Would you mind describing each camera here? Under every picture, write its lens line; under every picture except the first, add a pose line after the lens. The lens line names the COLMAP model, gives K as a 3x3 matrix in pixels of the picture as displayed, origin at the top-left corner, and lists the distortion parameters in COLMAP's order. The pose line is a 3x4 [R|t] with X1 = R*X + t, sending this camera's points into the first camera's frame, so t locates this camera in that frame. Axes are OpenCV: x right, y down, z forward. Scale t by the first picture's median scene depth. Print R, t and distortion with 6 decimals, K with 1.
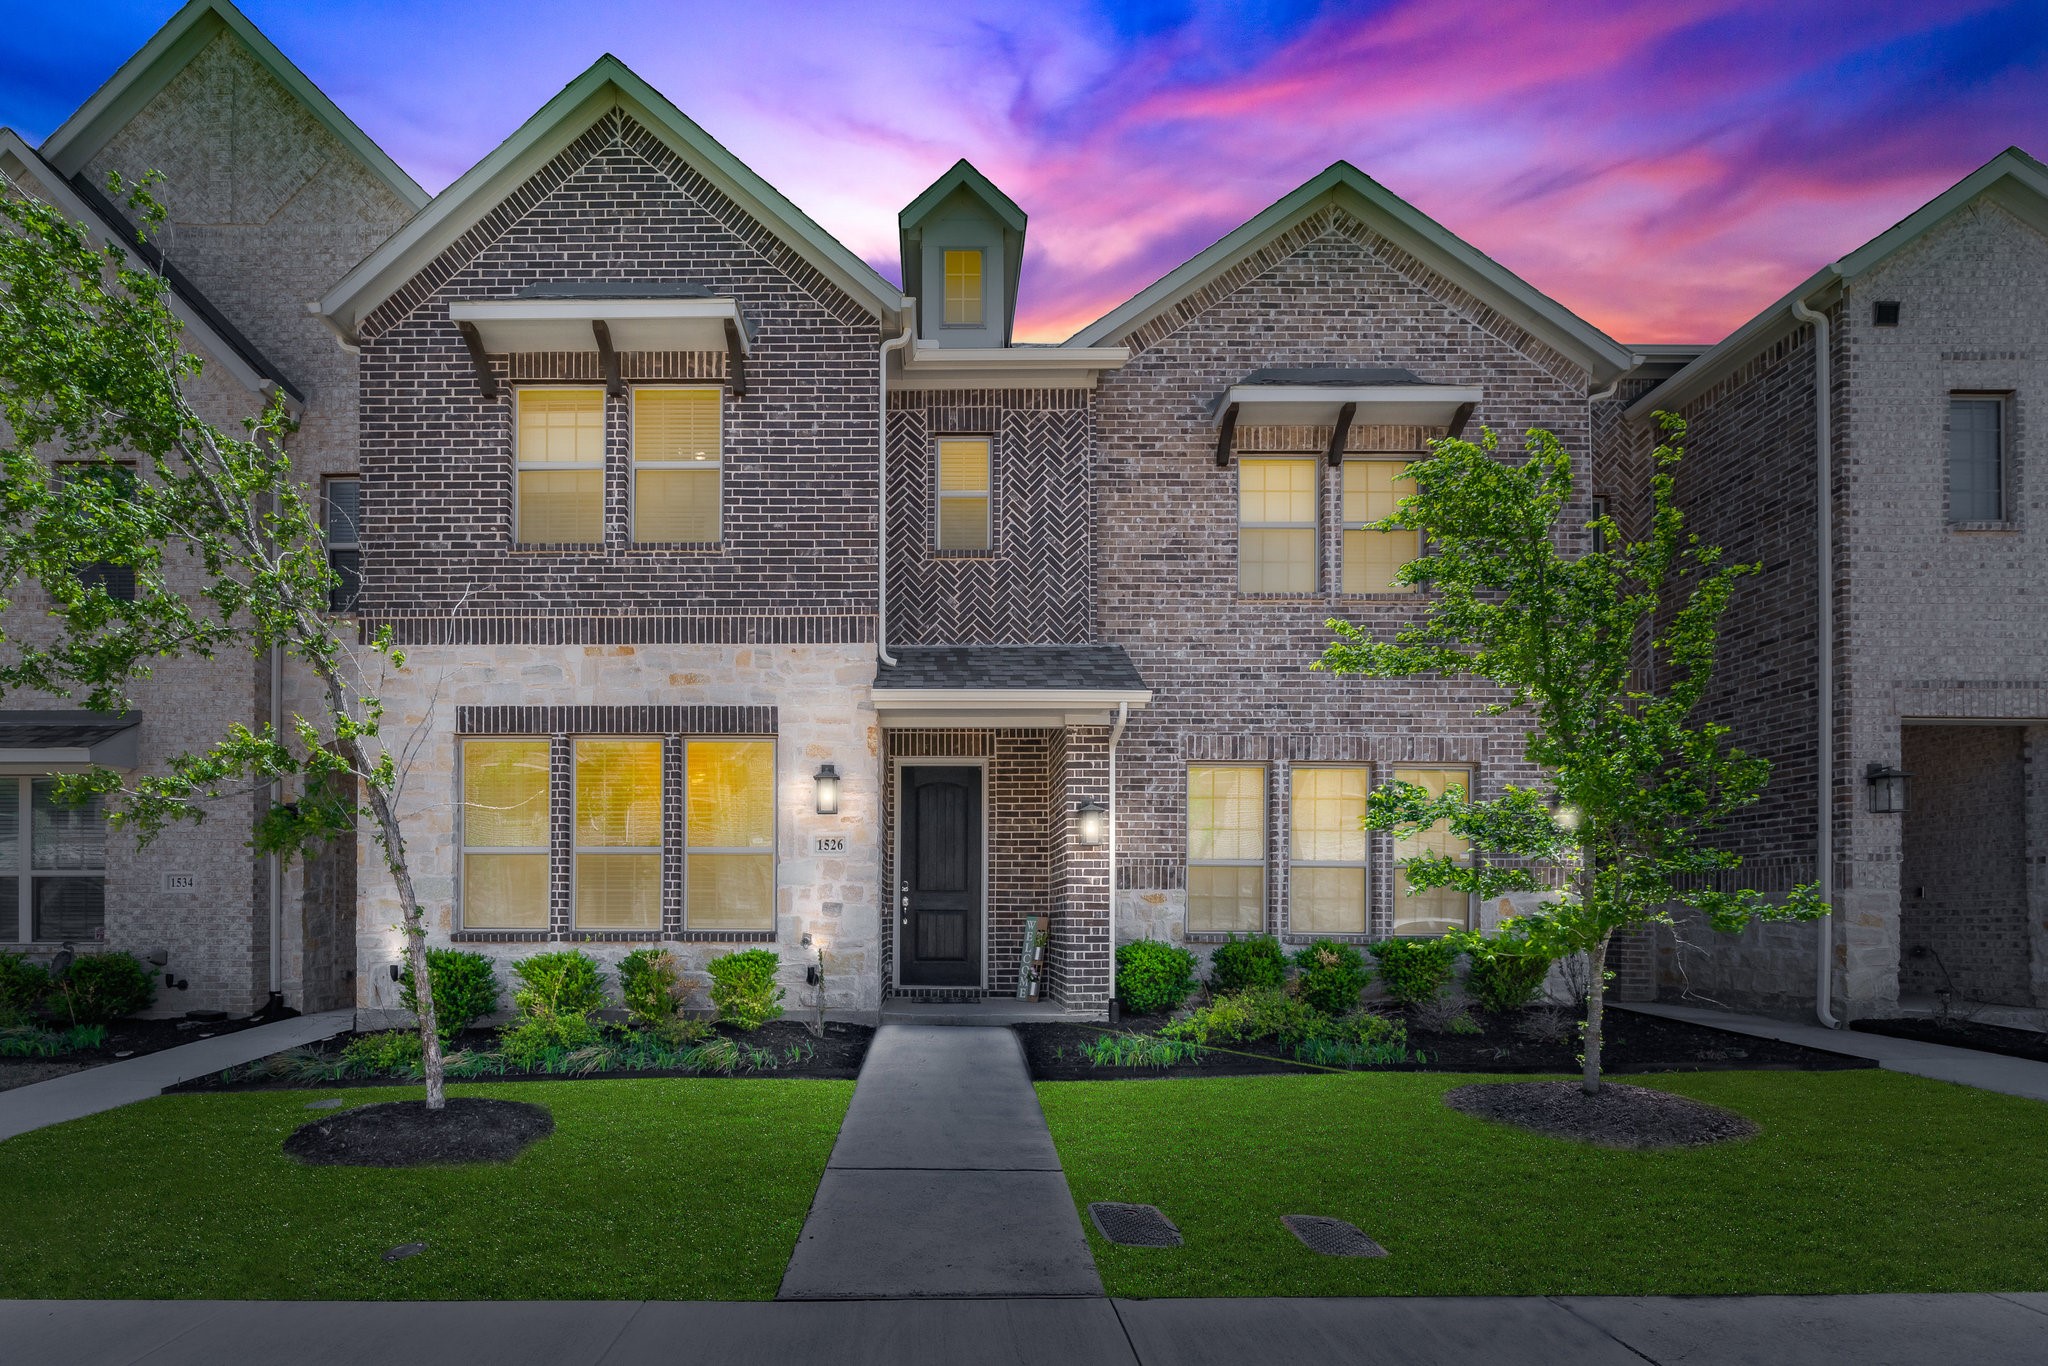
lens RADIAL K [[689.9, 0, 1009.7], [0, 689.9, 696.3], [0, 0, 1]] dist [-0.004943, 0.000043]
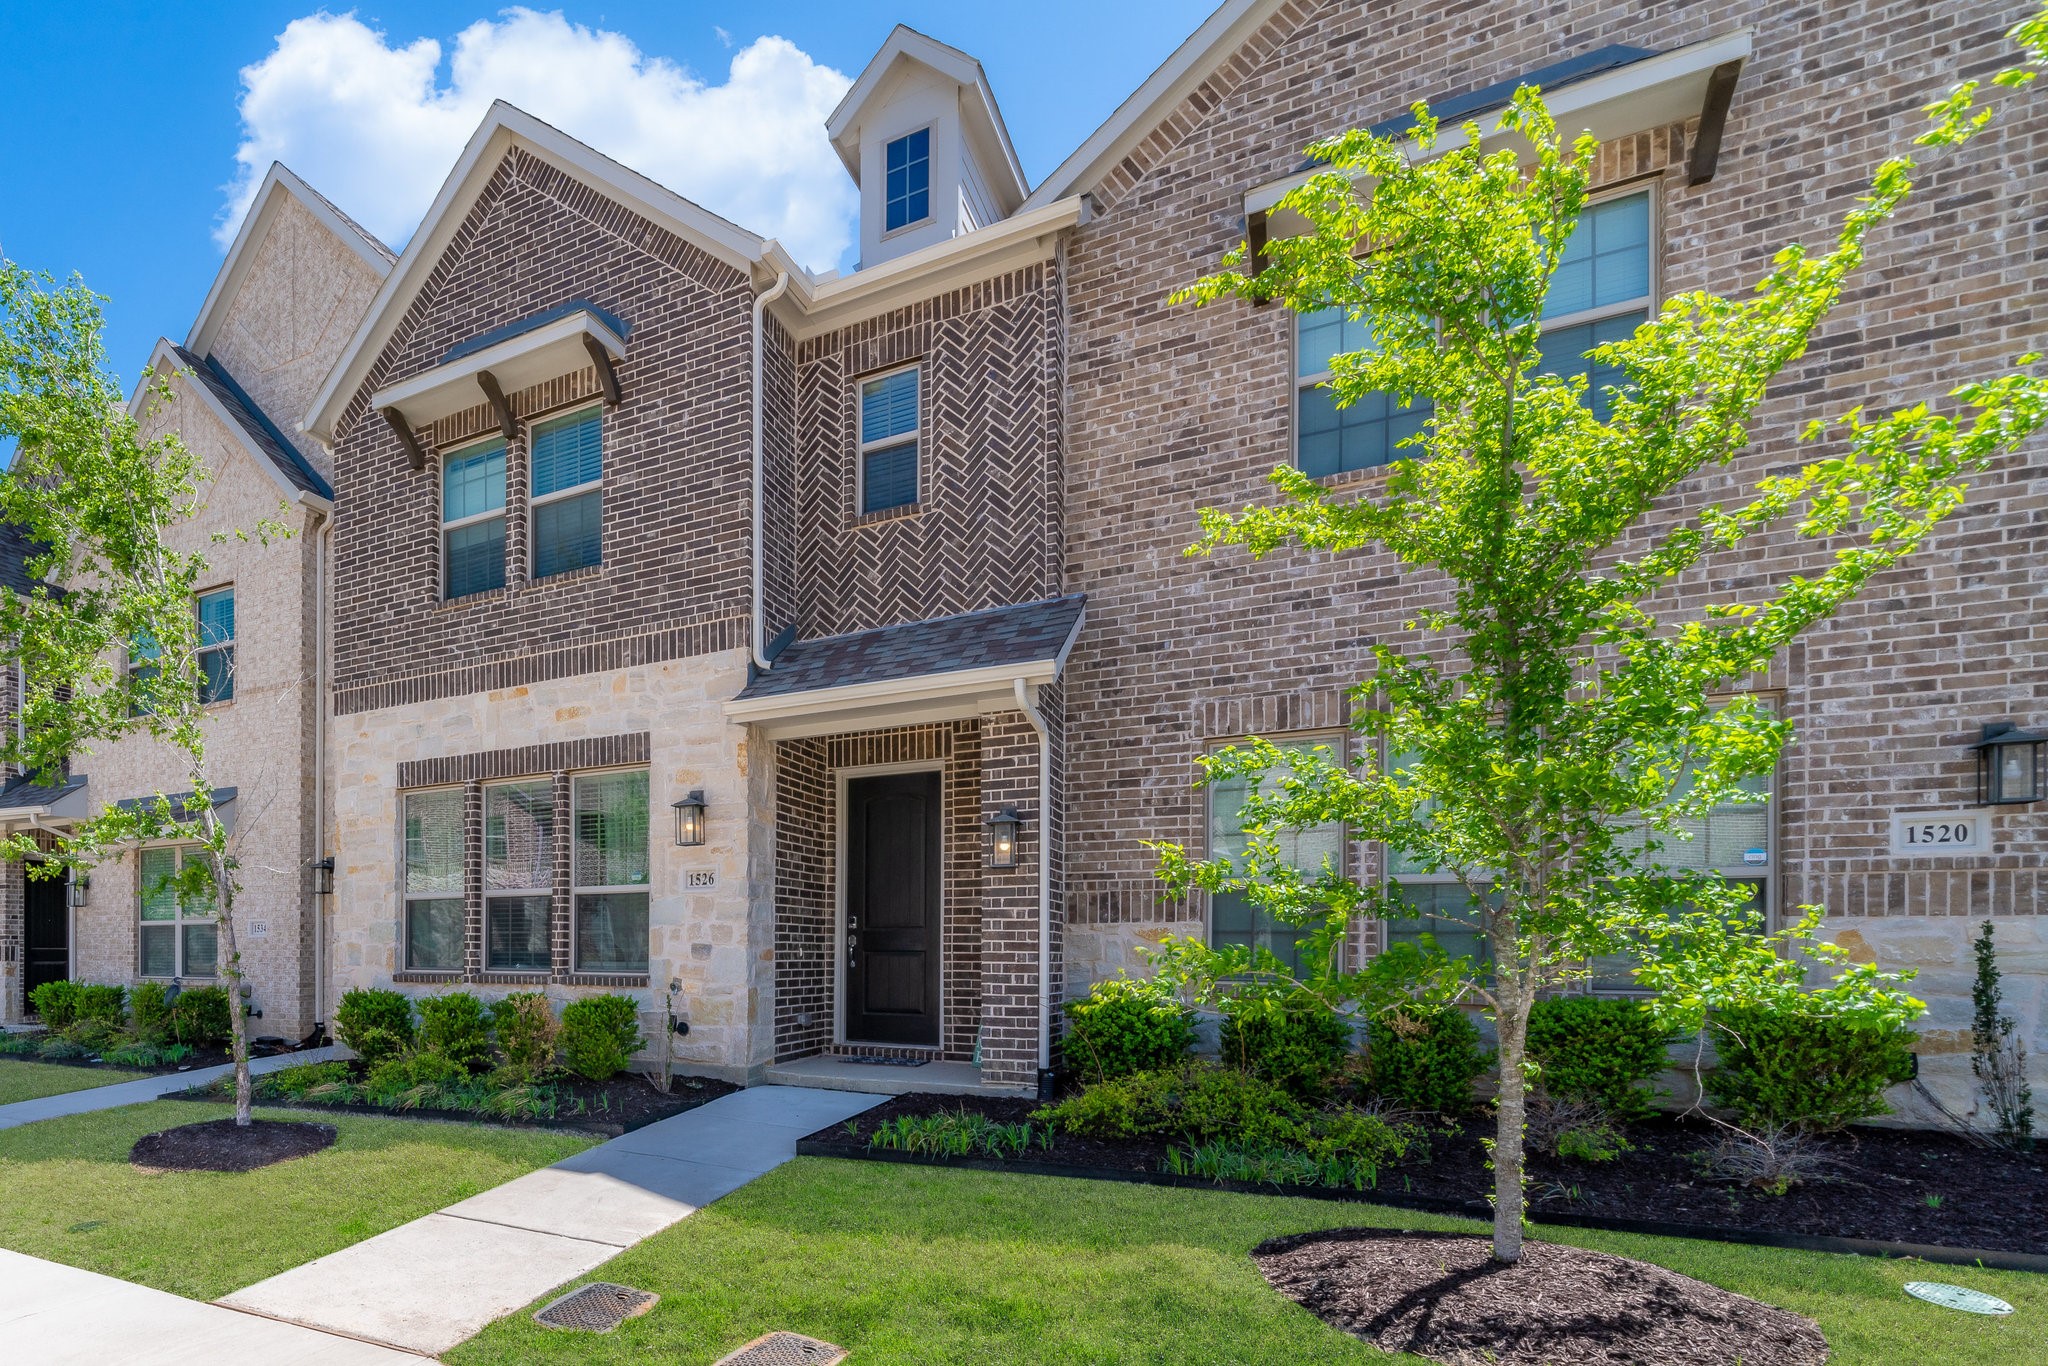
lens RADIAL K [[939.5, 0, 1023.3], [0, 939.5, 635.0], [0, 0, 1]] dist [-0.001212, 0.000003]
pose [[0.901613, -0.136690, -0.410379, 0.543375], [0.130164, 0.990518, -0.043950, 0.005985], [0.412495, -0.013791, 0.910855, 0.046443]]
